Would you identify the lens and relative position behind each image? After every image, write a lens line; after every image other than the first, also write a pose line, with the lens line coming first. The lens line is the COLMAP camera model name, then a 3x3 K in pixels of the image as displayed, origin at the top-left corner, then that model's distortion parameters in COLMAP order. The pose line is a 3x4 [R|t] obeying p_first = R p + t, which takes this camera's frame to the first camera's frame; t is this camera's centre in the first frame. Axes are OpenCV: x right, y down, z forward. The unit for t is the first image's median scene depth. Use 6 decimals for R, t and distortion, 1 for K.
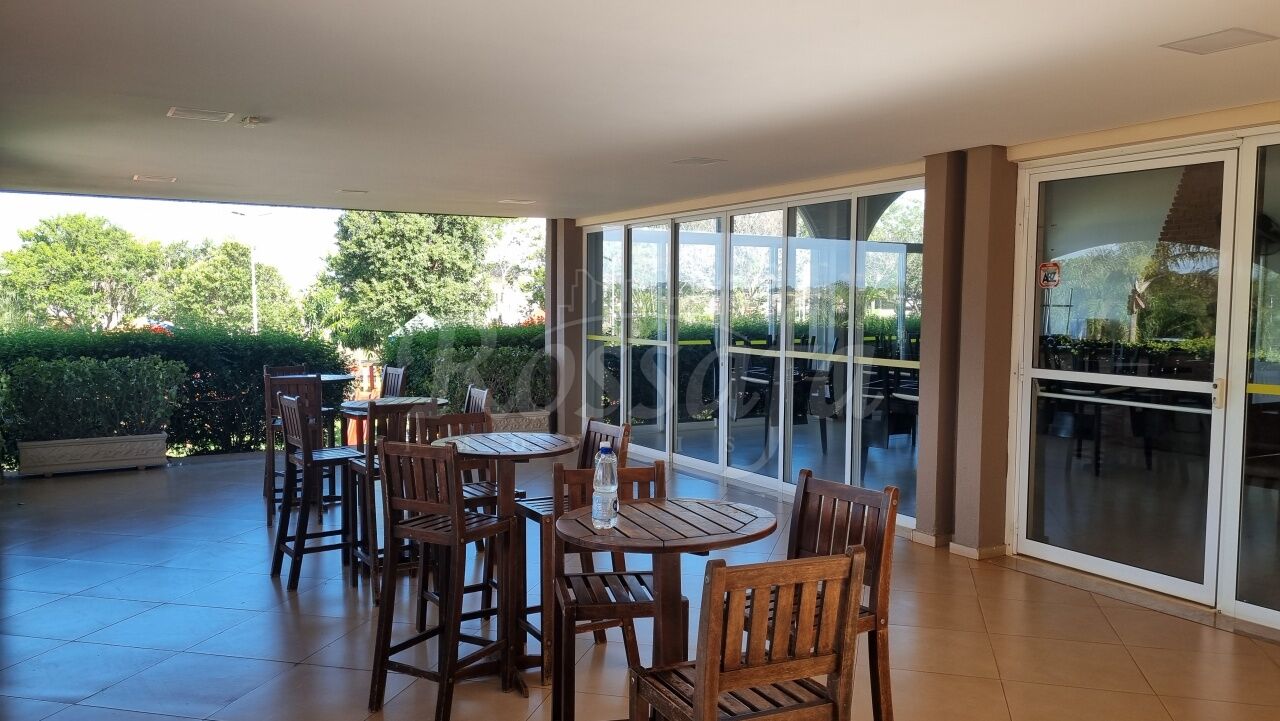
lens RADIAL K [[962.4, 0, 642.4], [0, 962.4, 364.5], [0, 0, 1]] dist [0.057433, -0.000276]
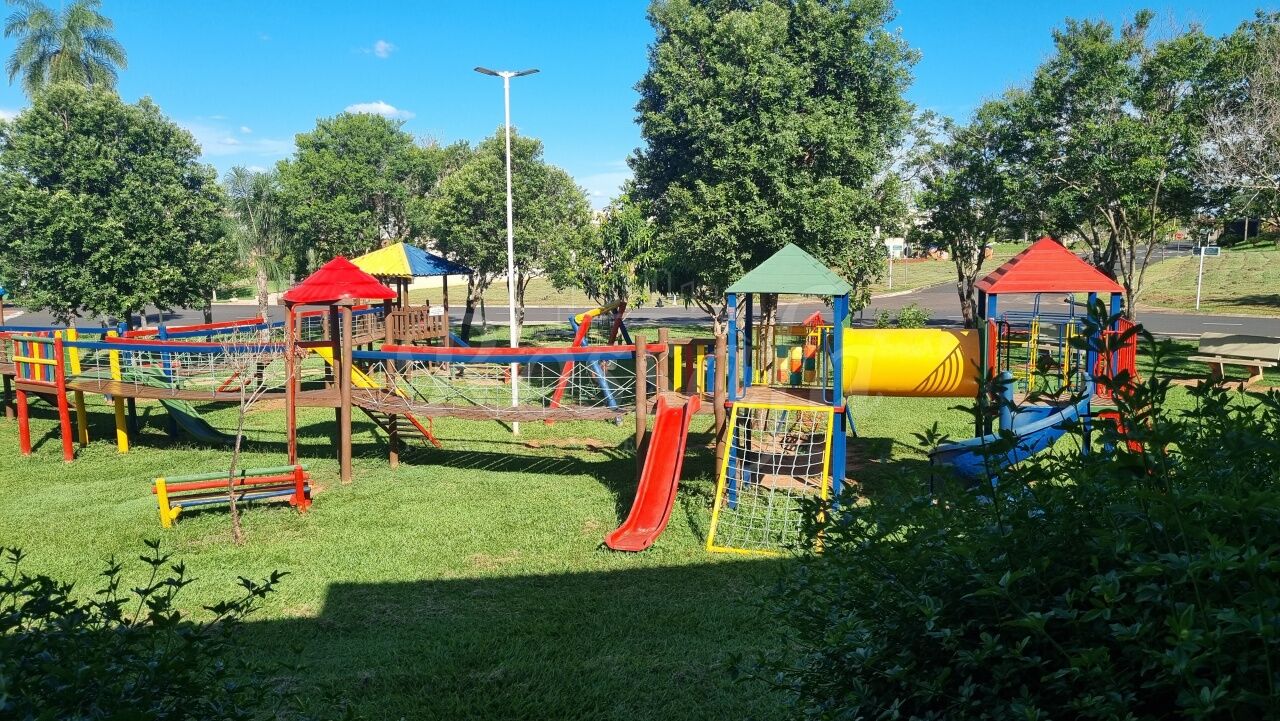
lens RADIAL K [[962.4, 0, 639.0], [0, 962.4, 361.1], [0, 0, 1]] dist [0.057433, -0.000276]
pose [[0.948072, 0.051821, -0.313804, -0.130968], [-0.028835, 0.996579, 0.077456, -0.026962], [0.316745, -0.064386, 0.946323, 0.455313]]
